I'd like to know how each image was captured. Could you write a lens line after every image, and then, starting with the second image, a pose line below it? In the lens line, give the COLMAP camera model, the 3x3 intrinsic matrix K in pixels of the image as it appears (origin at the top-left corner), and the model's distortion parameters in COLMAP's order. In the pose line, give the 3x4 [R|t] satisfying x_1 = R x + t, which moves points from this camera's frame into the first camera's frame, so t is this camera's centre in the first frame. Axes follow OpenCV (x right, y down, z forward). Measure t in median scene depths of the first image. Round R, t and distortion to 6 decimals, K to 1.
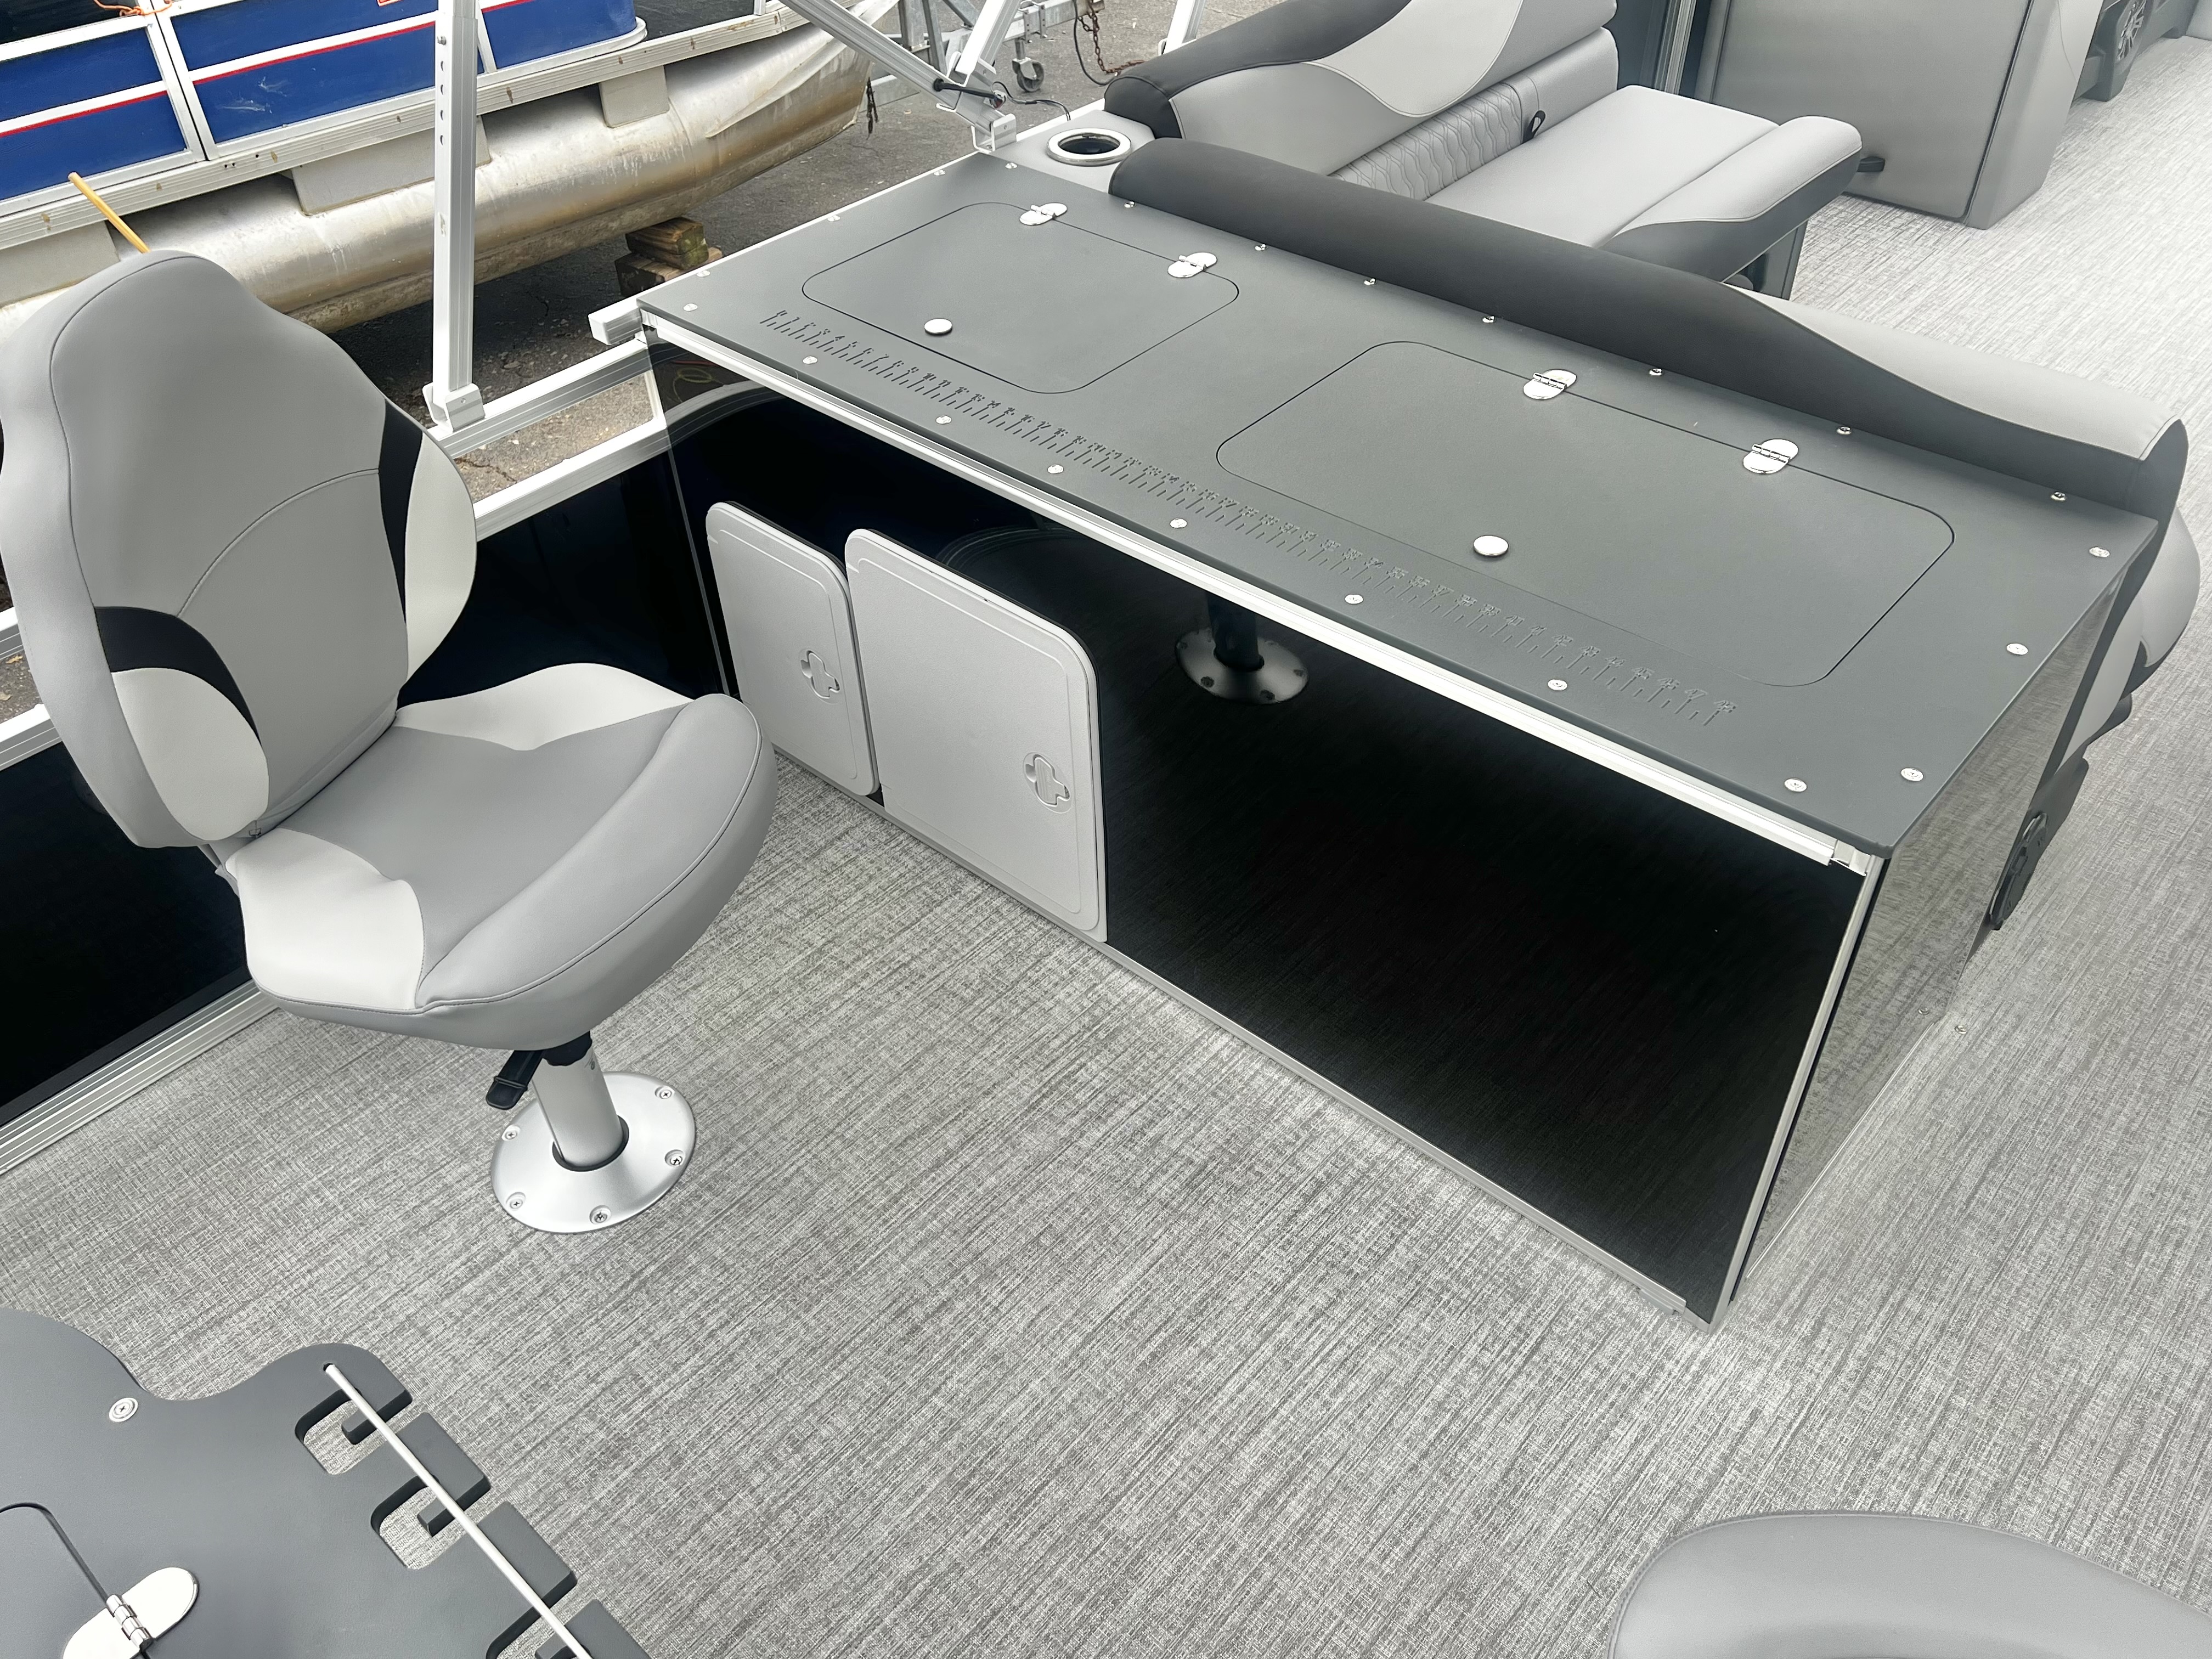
lens RADIAL K [[1735.9, 0, 1098.8], [0, 1735.9, 825.0], [0, 0, 1]] dist [0.011643, 0.006718]
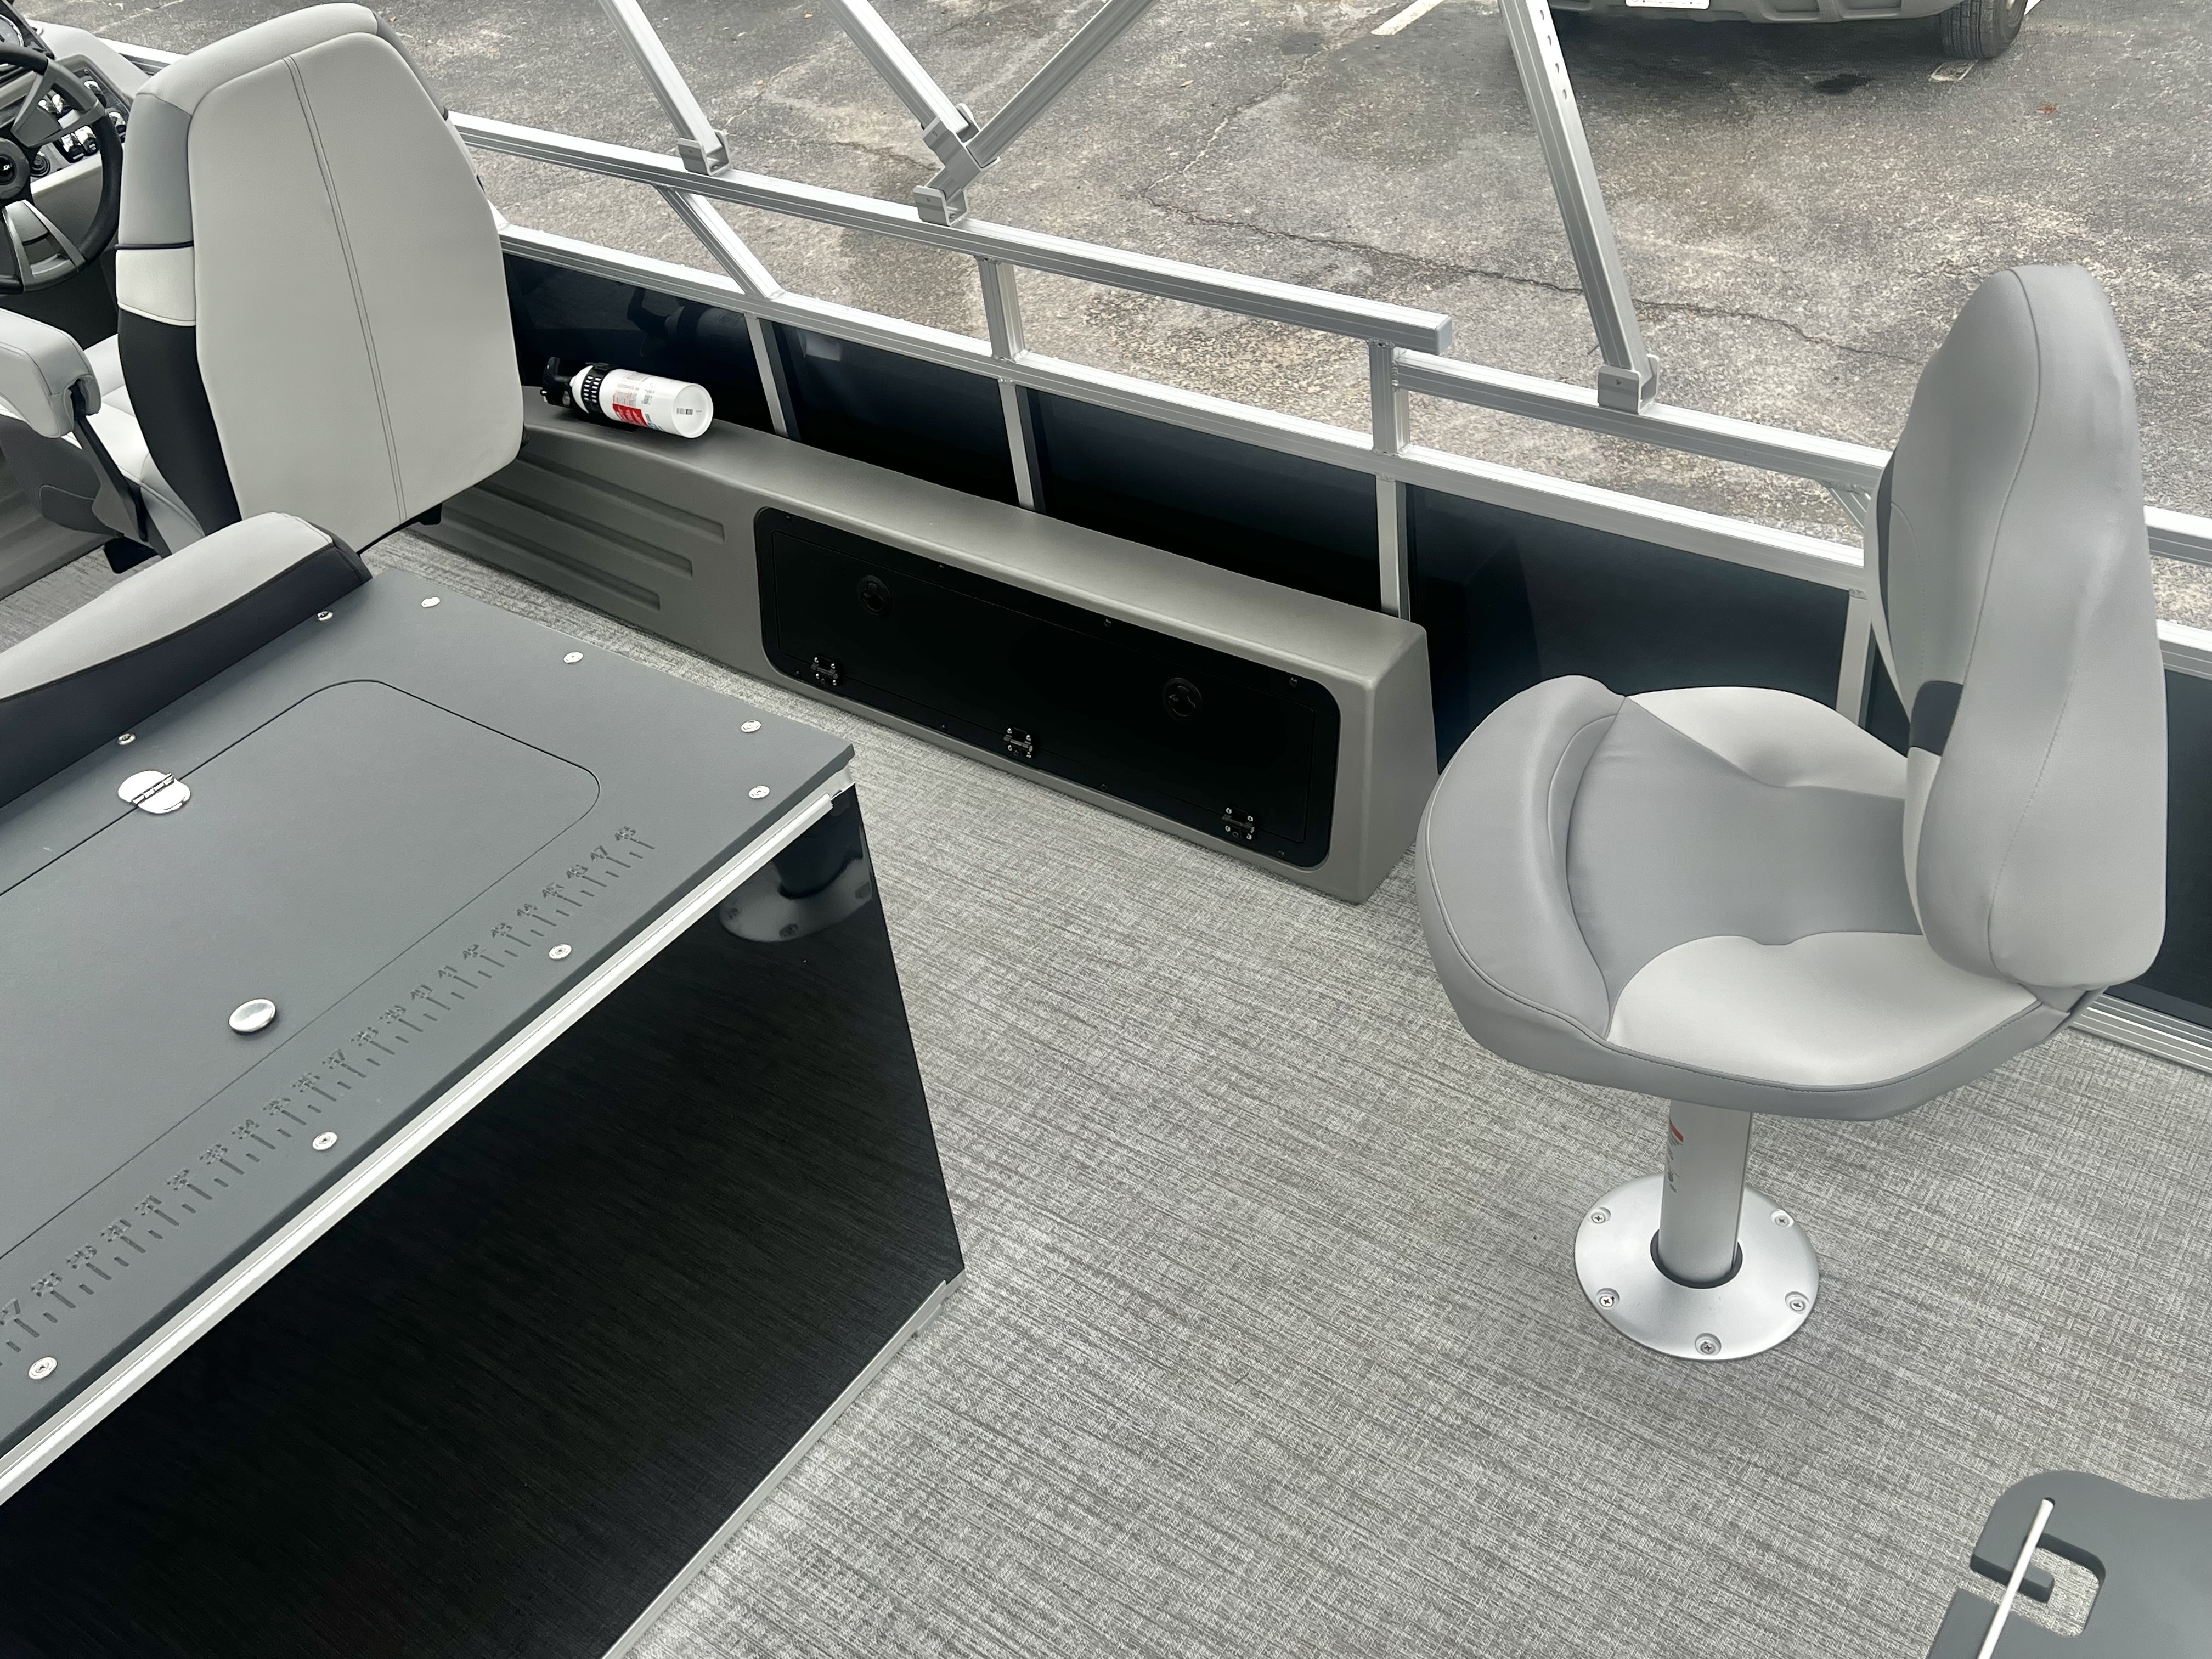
lens RADIAL K [[2035.2, 0, 1150.2], [0, 2035.2, 857.3], [0, 0, 1]] dist [0.060276, 0.000000]
pose [[-0.114896, -0.609029, 0.784781, -0.443817], [0.732618, 0.481580, 0.480989, -0.317404], [-0.670872, 0.630209, 0.390854, 0.319656]]
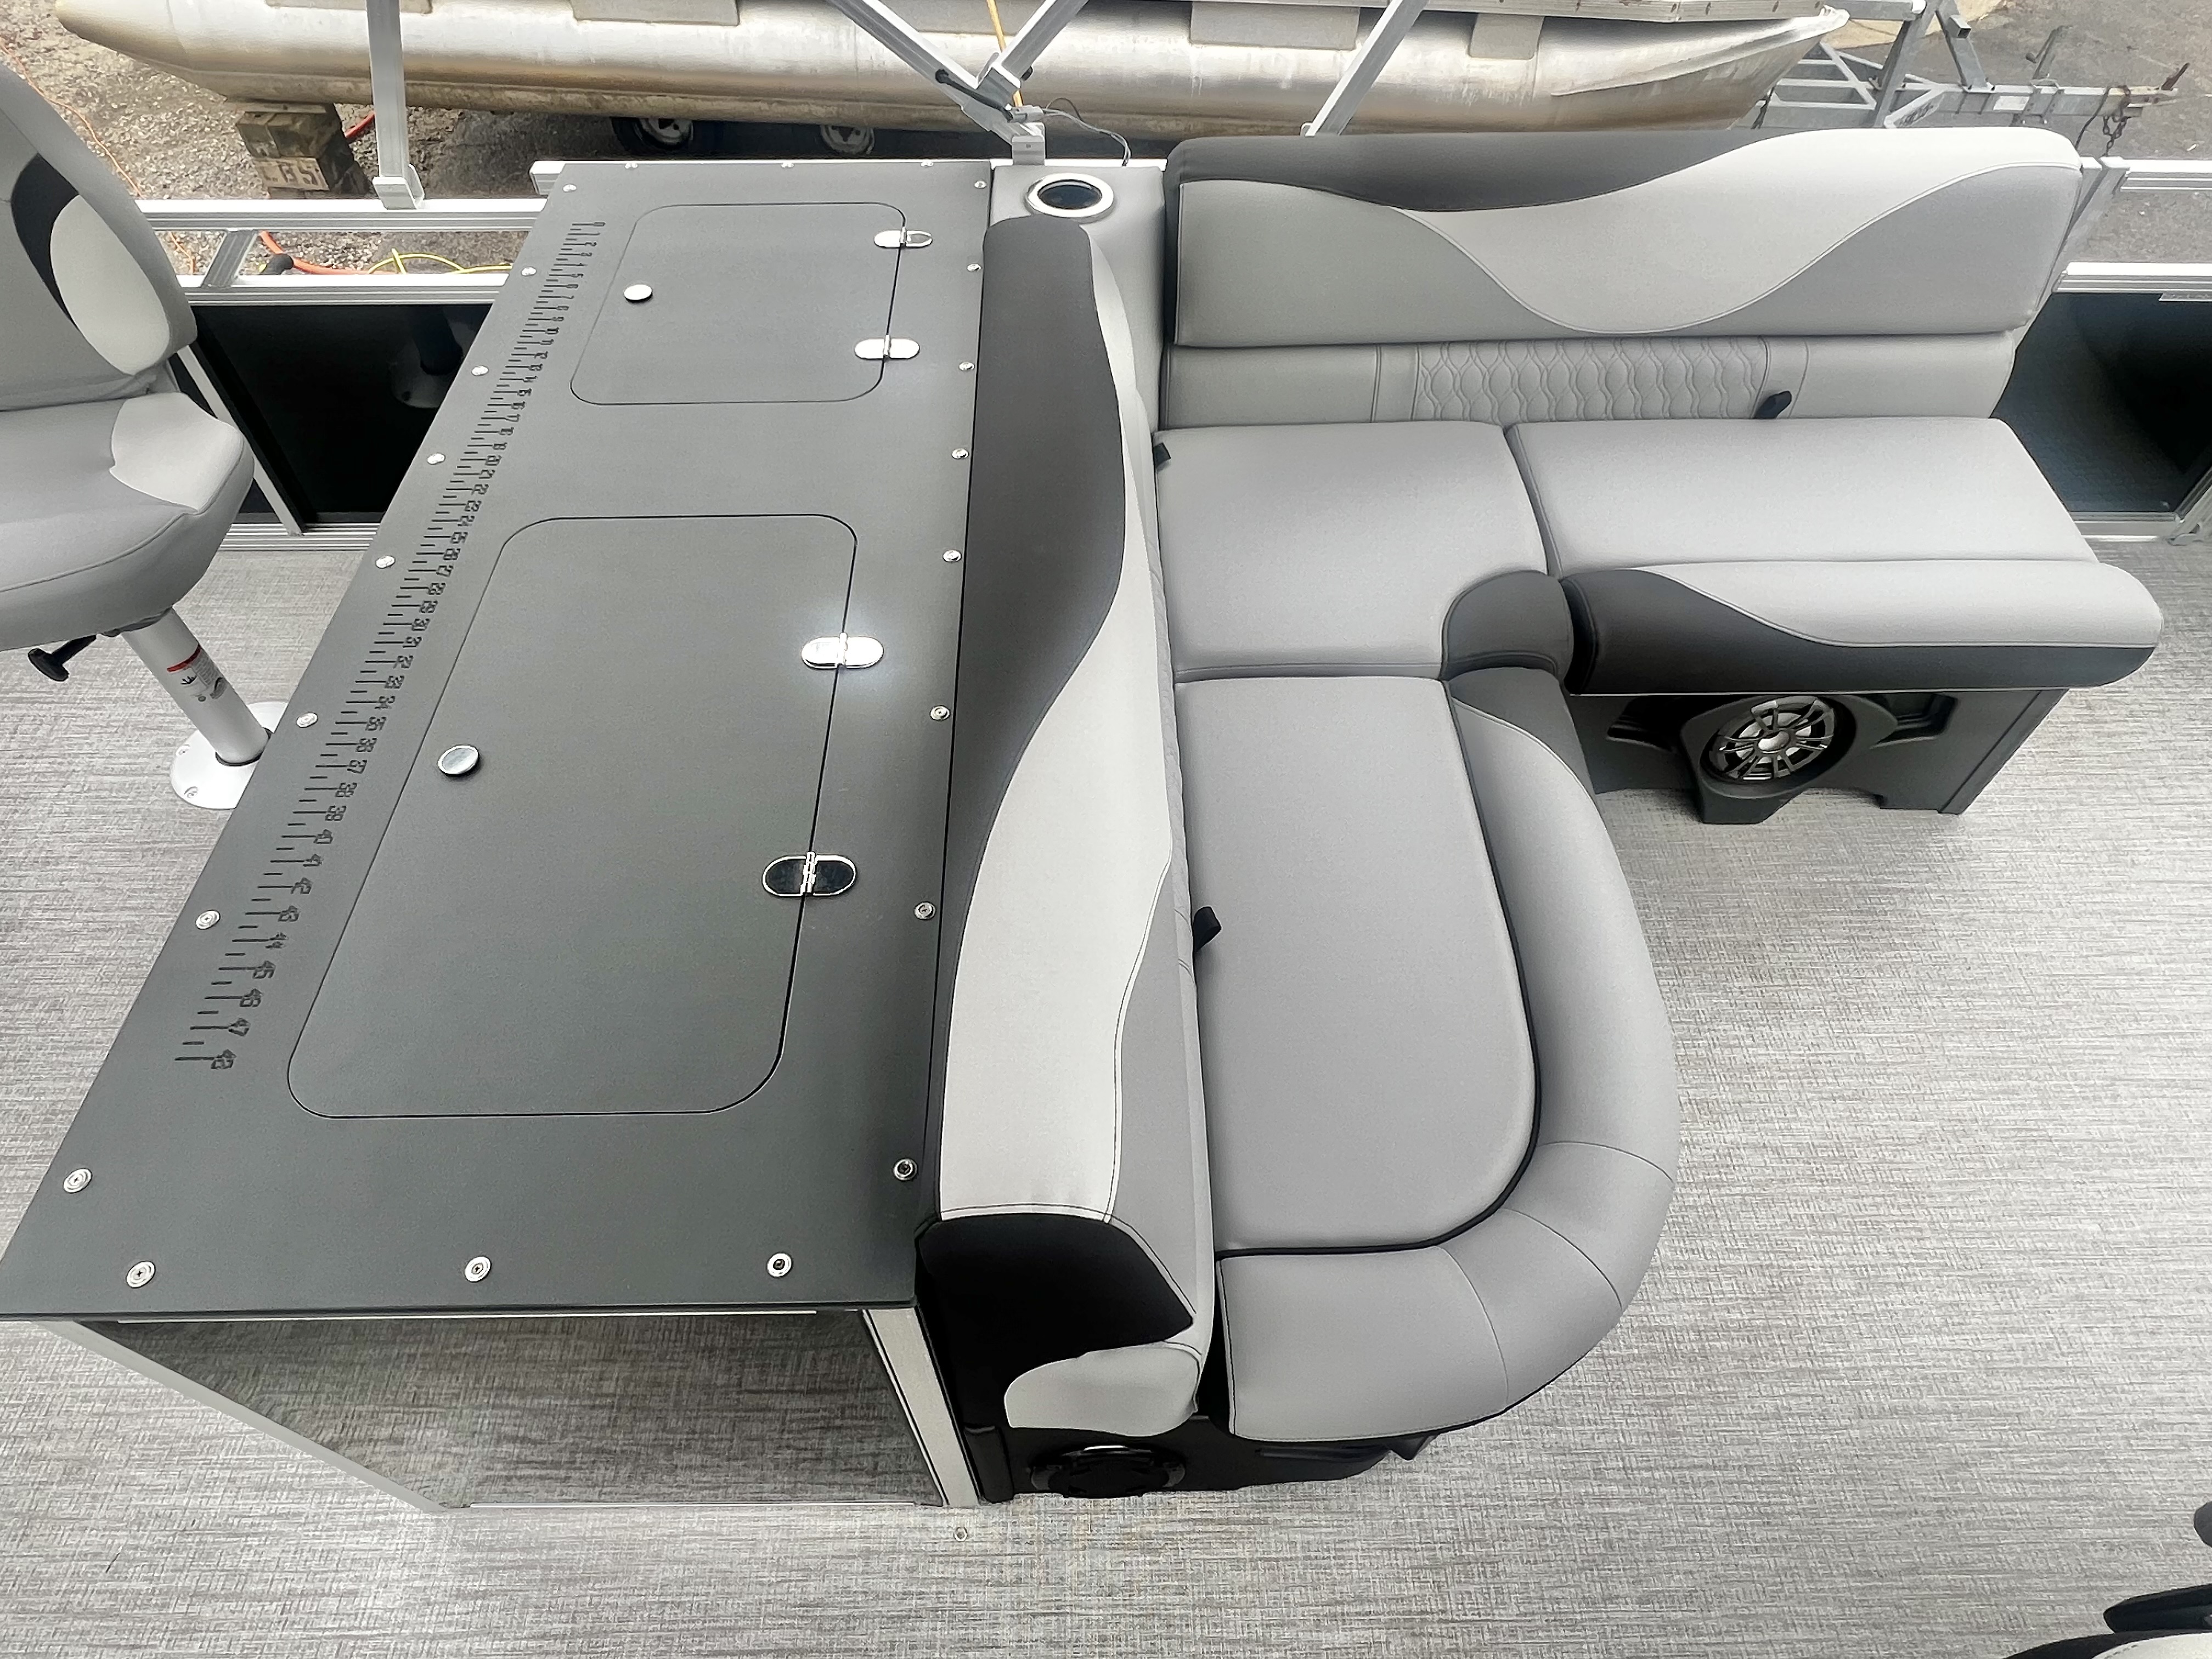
lens RADIAL K [[1295.2, 0, 1084.3], [0, 1295.2, 819.4], [0, 0, 1]] dist [0.006693, -0.006717]
pose [[0.678313, 0.591653, -0.435703, 0.717866], [-0.503462, 0.806148, 0.310888, -0.478721], [0.535180, 0.008480, 0.844696, 0.564666]]
